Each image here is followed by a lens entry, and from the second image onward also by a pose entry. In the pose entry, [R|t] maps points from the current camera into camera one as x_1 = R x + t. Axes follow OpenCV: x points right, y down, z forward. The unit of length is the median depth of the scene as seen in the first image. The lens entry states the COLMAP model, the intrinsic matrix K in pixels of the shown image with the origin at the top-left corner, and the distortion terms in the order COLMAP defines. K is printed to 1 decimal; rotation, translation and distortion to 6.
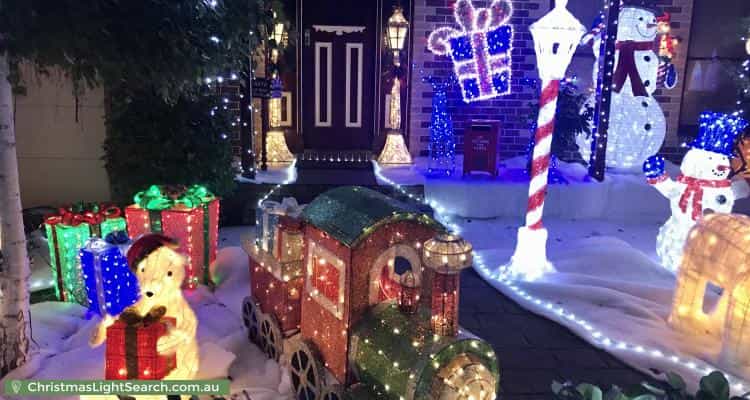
lens RADIAL K [[620.9, 0, 373.1], [0, 620.9, 199.8], [0, 0, 1]] dist [0.013434, -0.017996]
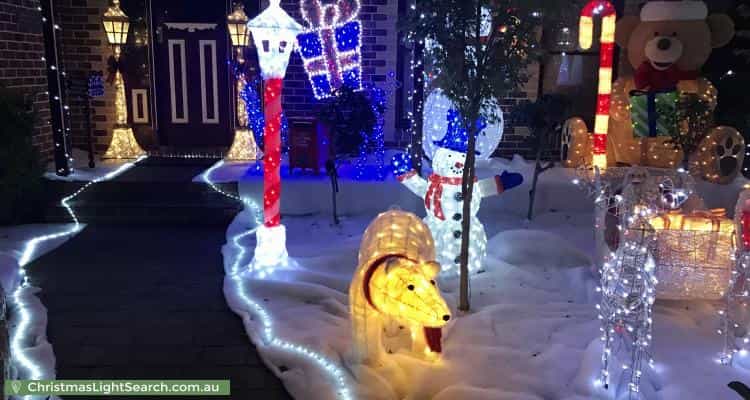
lens RADIAL K [[620.4, 0, 367.7], [0, 620.4, 197.8], [0, 0, 1]] dist [0.042372, -0.017303]
pose [[0.999447, -0.000108, -0.033247, 0.269095], [0.000284, 0.999986, 0.005294, -0.002591], [0.033246, -0.005301, 0.999433, -0.000051]]
